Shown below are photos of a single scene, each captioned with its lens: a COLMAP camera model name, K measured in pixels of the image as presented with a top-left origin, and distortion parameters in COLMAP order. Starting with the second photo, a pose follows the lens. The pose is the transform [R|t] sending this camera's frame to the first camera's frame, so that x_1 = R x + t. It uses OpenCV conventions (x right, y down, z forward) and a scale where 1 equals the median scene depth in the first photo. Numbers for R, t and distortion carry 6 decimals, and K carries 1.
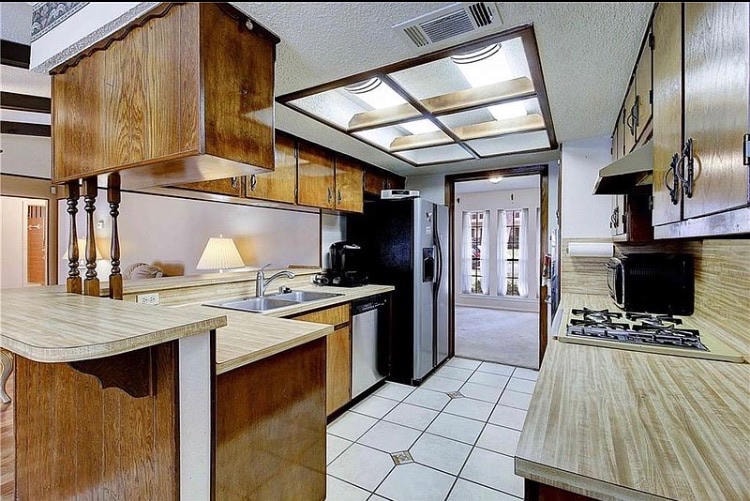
lens RADIAL K [[352.5, 0, 374.0], [0, 352.5, 248.2], [0, 0, 1]] dist [0.009748, -0.003337]
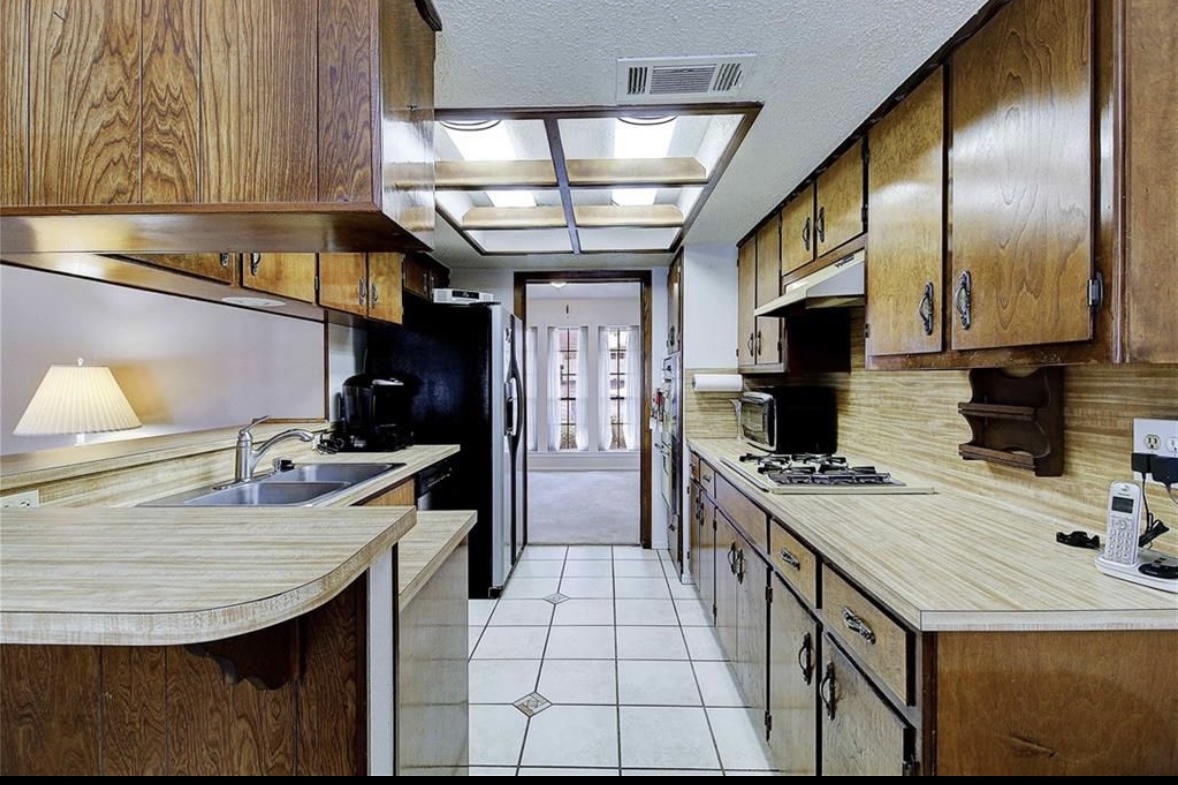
lens RADIAL K [[553.6, 0, 590.5], [0, 553.6, 384.5], [0, 0, 1]] dist [0.009748, -0.003337]
pose [[0.874984, -0.011826, 0.484007, -0.220412], [0.010487, 0.999930, 0.005473, -0.001537], [-0.484038, 0.000287, 0.875047, 0.035725]]
